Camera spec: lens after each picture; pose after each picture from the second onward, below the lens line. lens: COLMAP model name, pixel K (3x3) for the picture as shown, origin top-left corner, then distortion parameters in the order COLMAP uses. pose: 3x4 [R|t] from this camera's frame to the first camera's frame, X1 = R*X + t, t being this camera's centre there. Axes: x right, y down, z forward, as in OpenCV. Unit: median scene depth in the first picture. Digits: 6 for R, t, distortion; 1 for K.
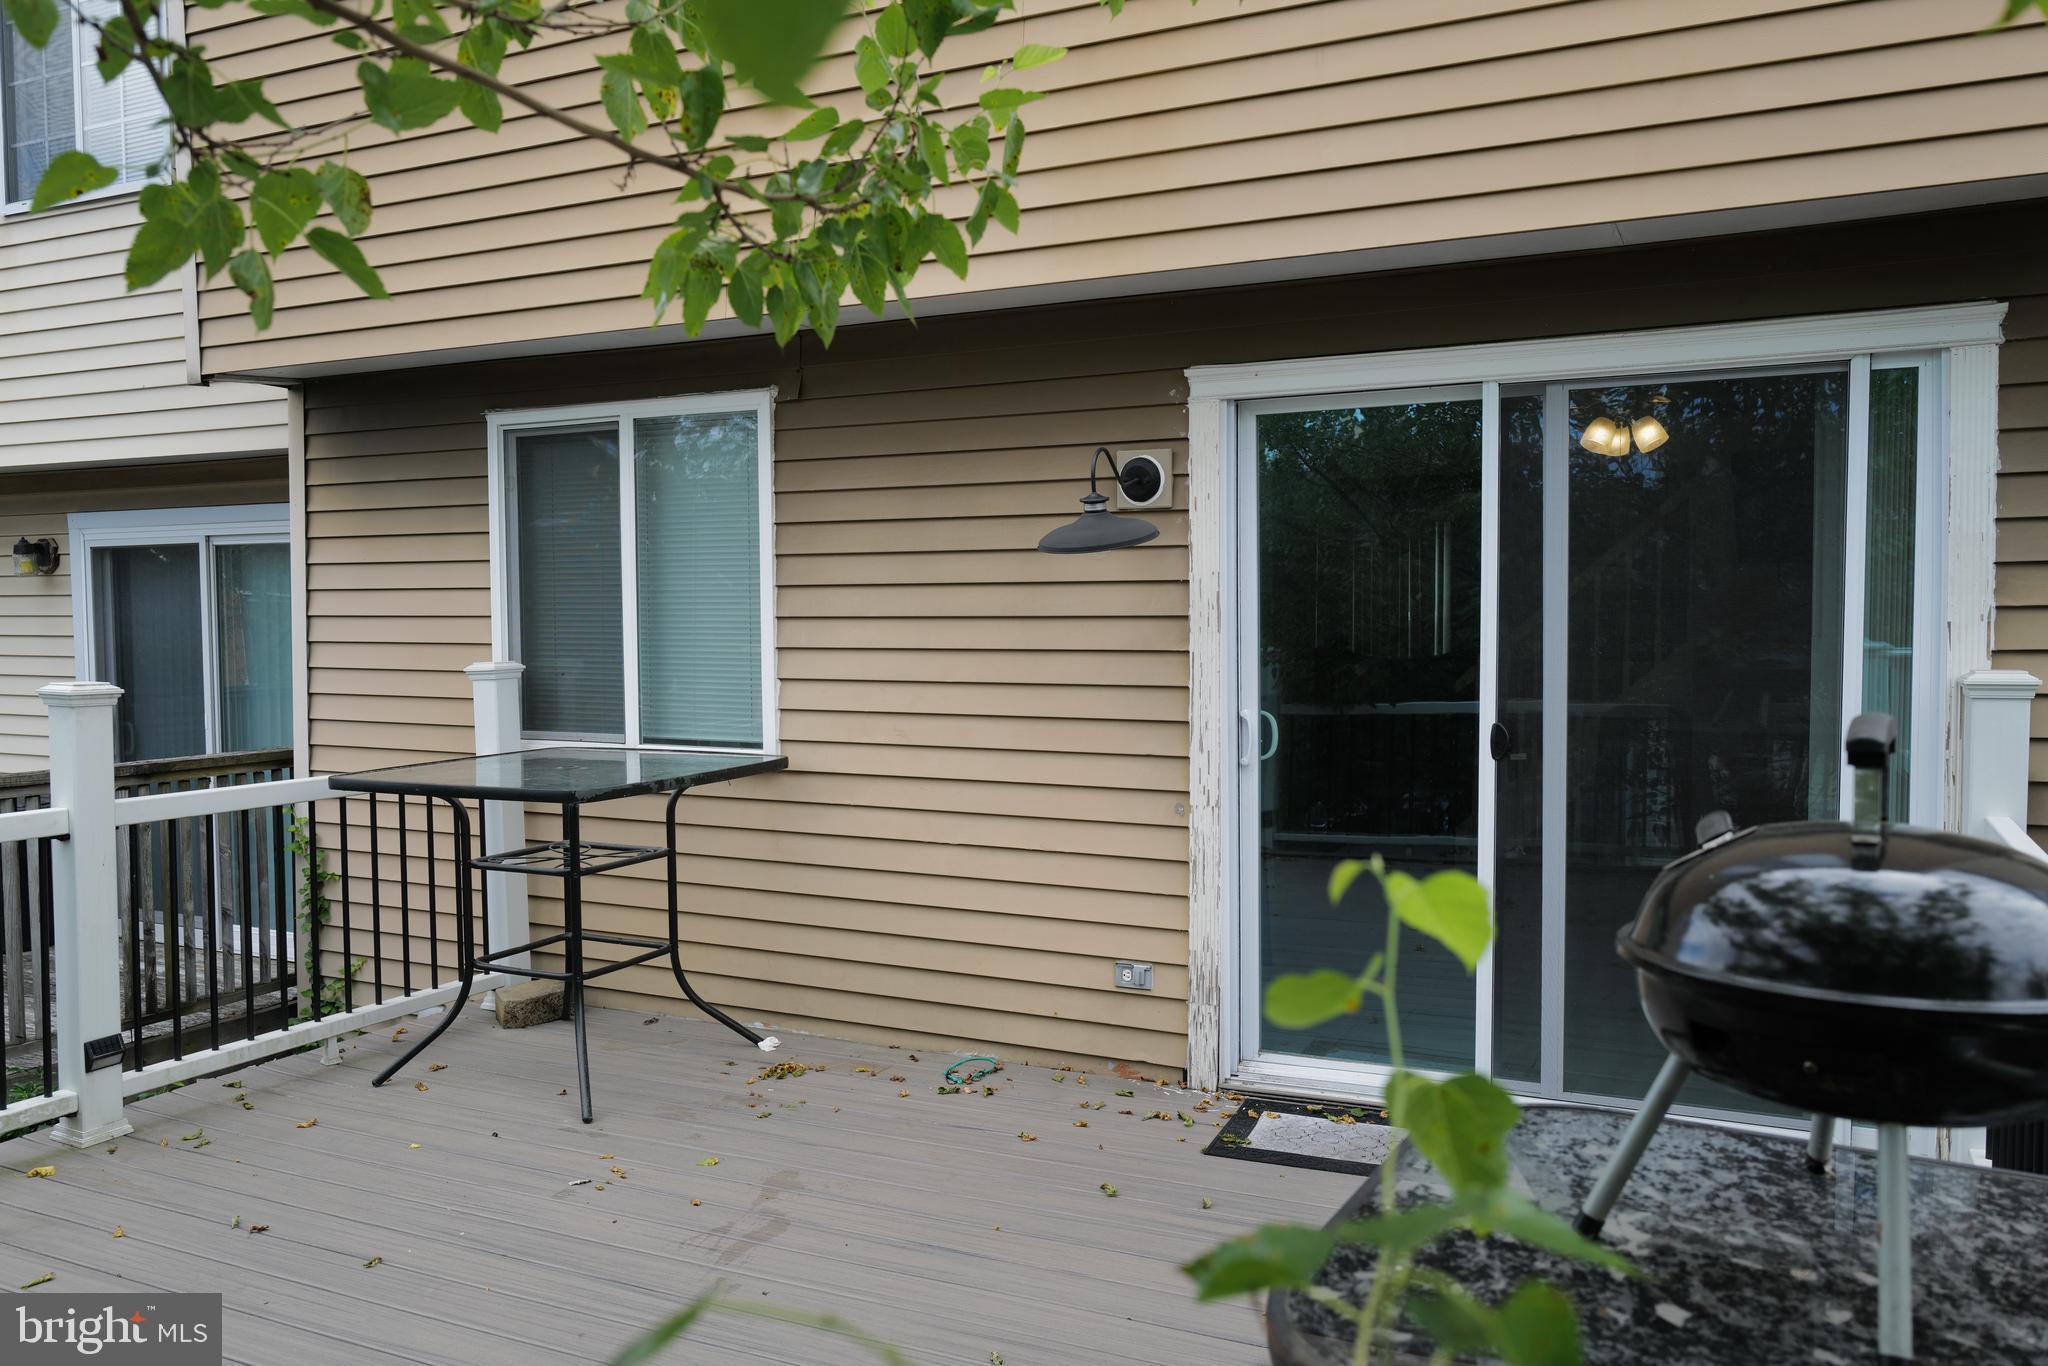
lens RADIAL K [[1523.3, 0, 1024.0], [0, 1523.3, 683.0], [0, 0, 1]] dist [-0.007512, -0.000119]
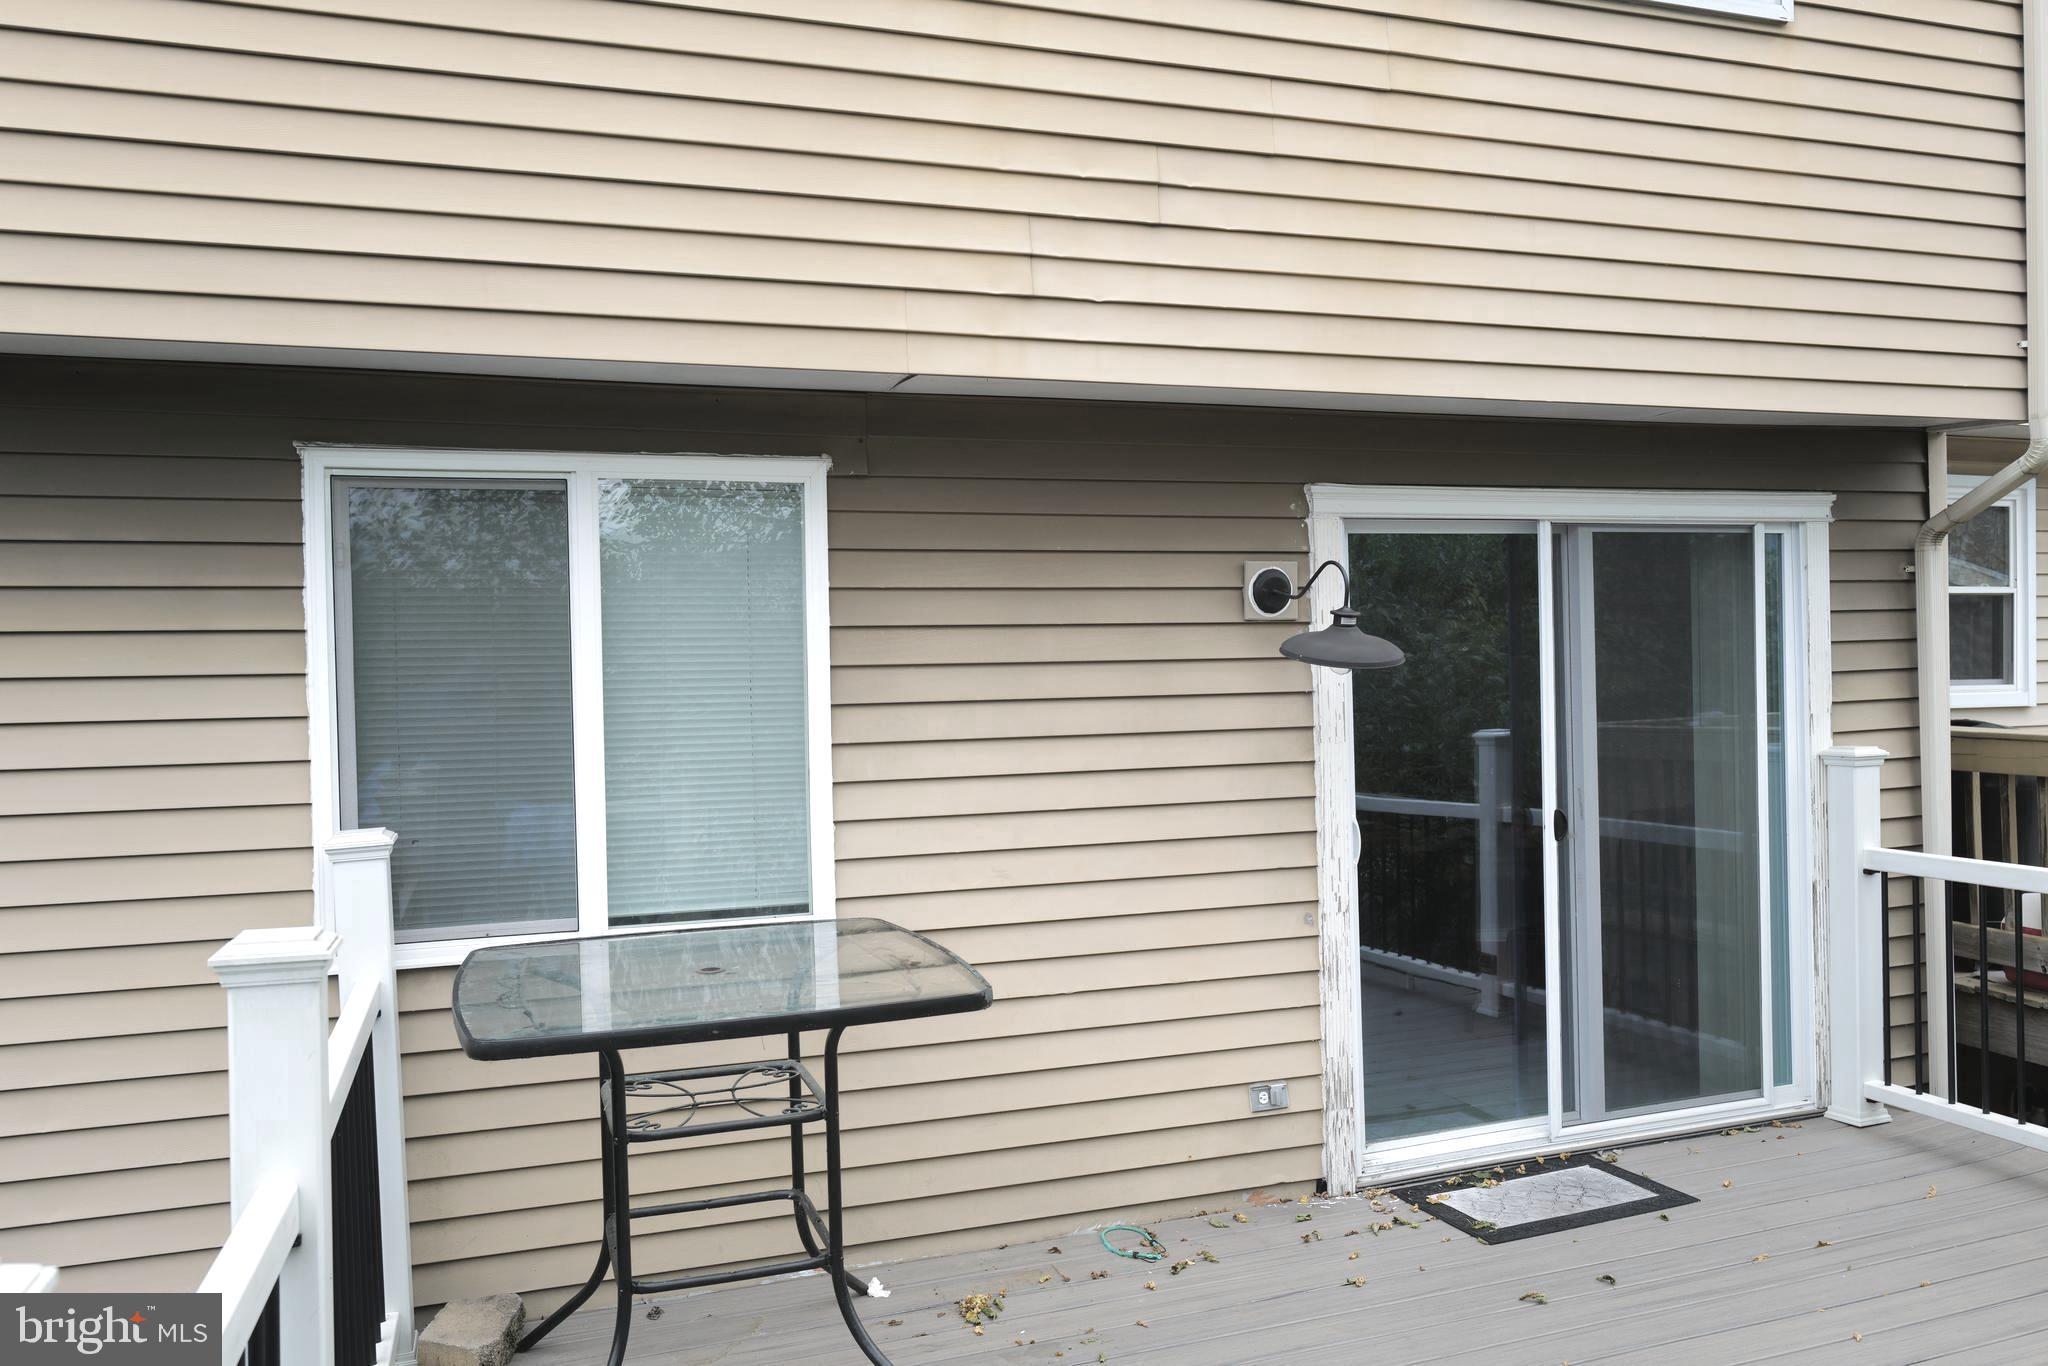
lens RADIAL K [[1502.7, 0, 1024.0], [0, 1502.7, 683.0], [0, 0, 1]] dist [-0.016785, 0.000476]
pose [[0.711407, -0.013730, 0.702646, -0.728922], [0.053415, 0.997973, -0.034580, -0.048444], [-0.700747, 0.062132, 0.710699, 0.422098]]
